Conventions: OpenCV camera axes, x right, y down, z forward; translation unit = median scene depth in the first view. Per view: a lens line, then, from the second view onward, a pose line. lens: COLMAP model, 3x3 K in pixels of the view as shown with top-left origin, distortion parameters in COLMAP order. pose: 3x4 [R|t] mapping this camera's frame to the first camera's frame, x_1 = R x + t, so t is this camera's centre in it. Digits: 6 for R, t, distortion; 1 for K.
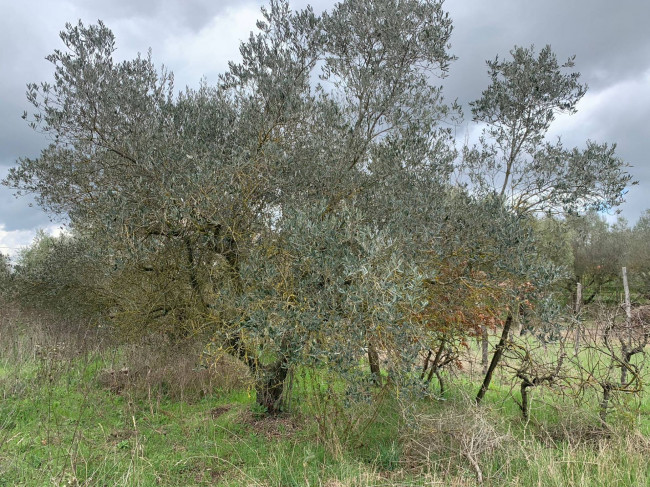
lens RADIAL K [[502.7, 0, 327.6], [0, 502.7, 243.1], [0, 0, 1]] dist [0.045571, -0.034536]
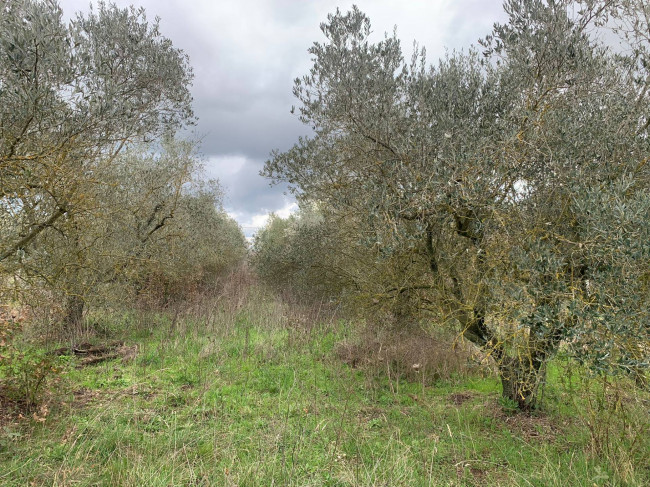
lens RADIAL K [[502.7, 0, 327.2], [0, 502.7, 244.3], [0, 0, 1]] dist [0.045571, -0.034536]
pose [[0.922855, -0.002818, -0.385138, -0.111399], [0.022258, 0.998692, 0.046026, -0.016805], [0.384505, -0.051048, 0.921710, 0.041715]]
